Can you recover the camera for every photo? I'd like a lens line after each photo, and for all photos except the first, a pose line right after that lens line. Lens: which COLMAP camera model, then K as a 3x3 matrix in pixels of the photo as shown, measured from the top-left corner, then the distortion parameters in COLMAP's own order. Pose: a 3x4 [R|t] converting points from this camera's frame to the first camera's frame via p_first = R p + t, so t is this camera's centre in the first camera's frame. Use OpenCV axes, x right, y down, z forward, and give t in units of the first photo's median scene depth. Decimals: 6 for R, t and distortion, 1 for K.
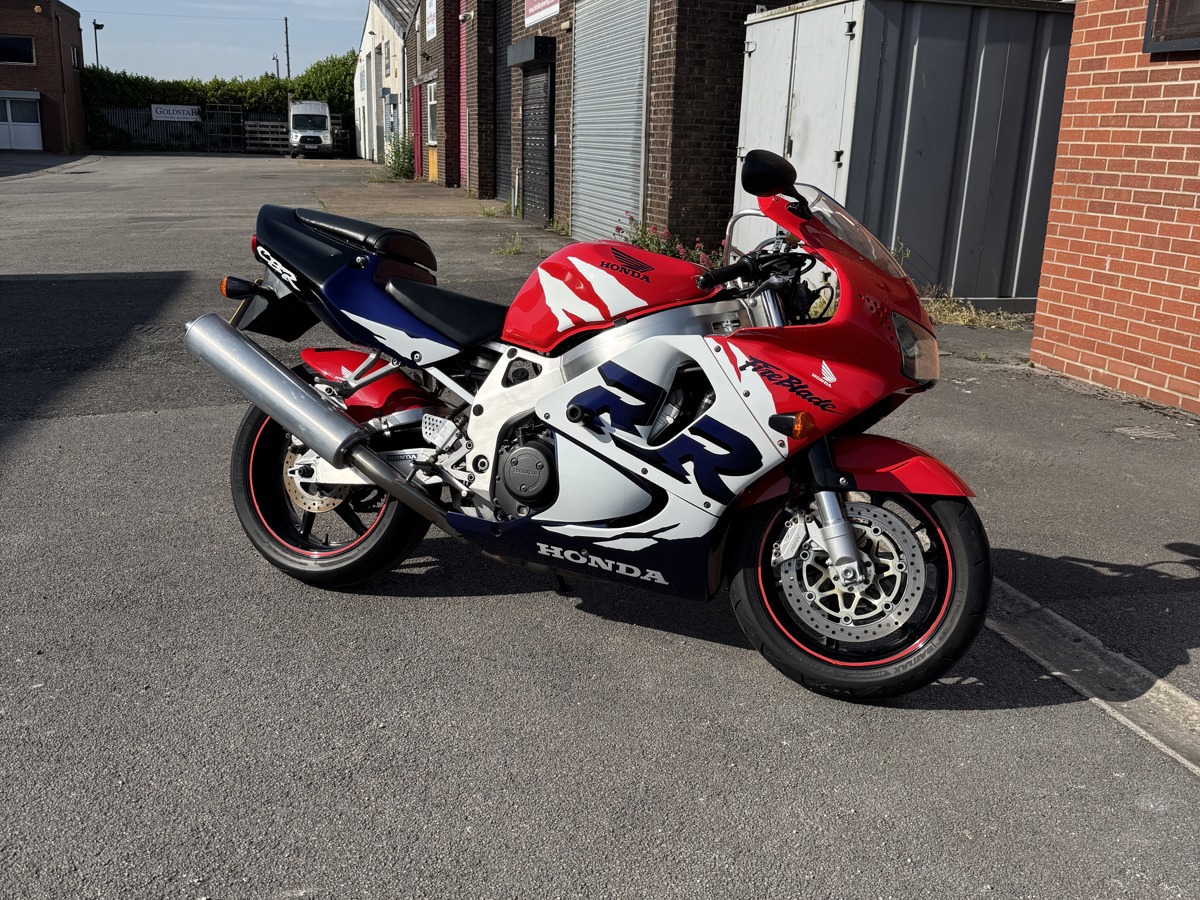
lens RADIAL K [[1098.4, 0, 602.4], [0, 1098.4, 455.8], [0, 0, 1]] dist [0.163808, -0.344479]
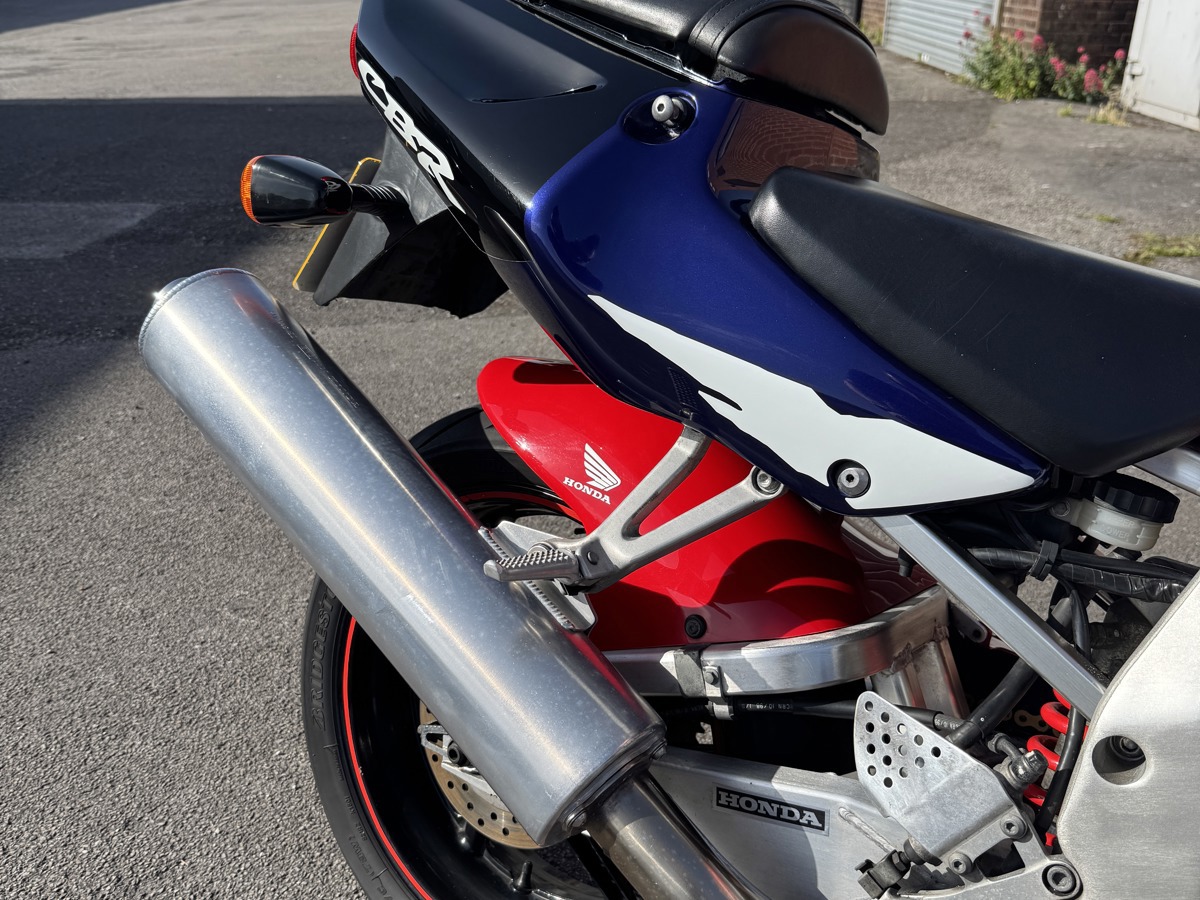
lens RADIAL K [[1136.9, 0, 600.0], [0, 1136.9, 450.0], [0, 0, 1]] dist [0.003904, -0.017241]
pose [[0.973772, 0.074213, -0.215083, -0.181246], [-0.042742, 0.988146, 0.147444, -0.144935], [0.223476, -0.134384, 0.965401, 0.773232]]
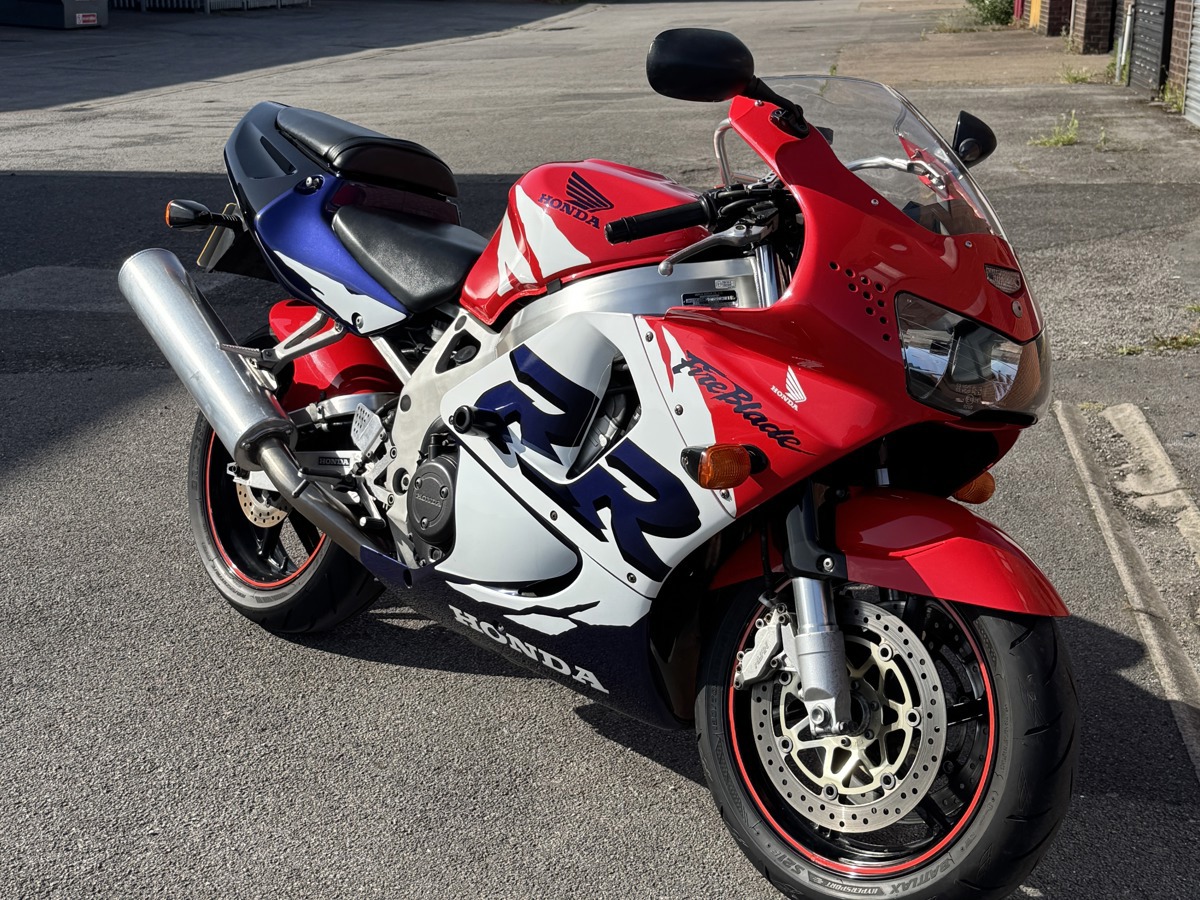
lens RADIAL K [[1669.4, 0, 600.0], [0, 1669.4, 450.0], [0, 0, 1]] dist [0.141428, -0.053130]
pose [[0.910763, 0.083505, -0.404399, 0.440105], [-0.082346, 0.996397, 0.020292, -0.045227], [0.404636, 0.014820, 0.914358, 0.095761]]
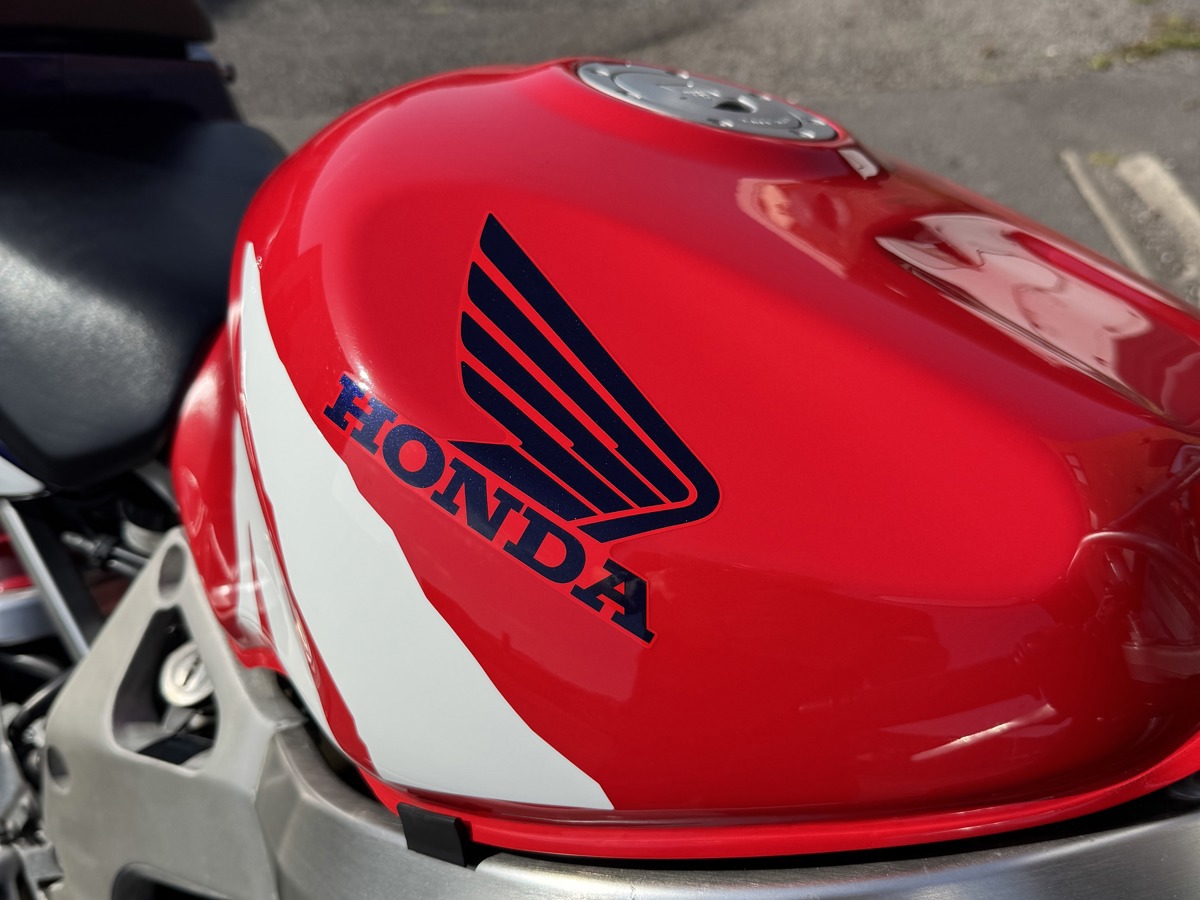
lens RADIAL K [[1098.4, 0, 602.4], [0, 1098.4, 455.8], [0, 0, 1]] dist [0.163808, -0.344479]
pose [[0.942464, 0.173321, -0.285870, 0.067354], [-0.062611, 0.931490, 0.358337, -0.212490], [0.328392, -0.319821, 0.888748, 0.868983]]
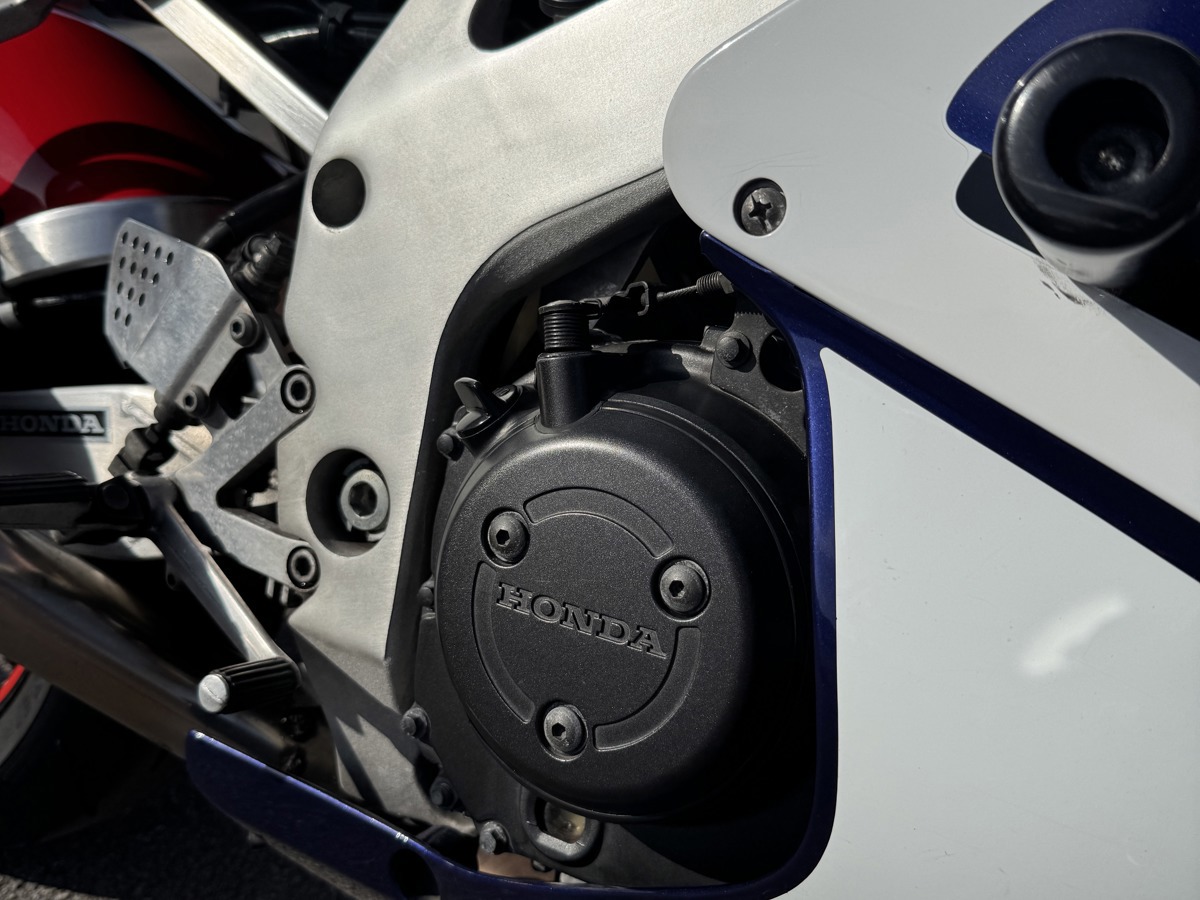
lens RADIAL K [[1098.4, 0, 602.4], [0, 1098.4, 455.8], [0, 0, 1]] dist [0.163808, -0.344479]
pose [[0.992811, 0.048469, -0.109440, -0.051910], [-0.037562, 0.994317, 0.099615, -0.019890], [0.113647, -0.094788, 0.988989, 0.857771]]
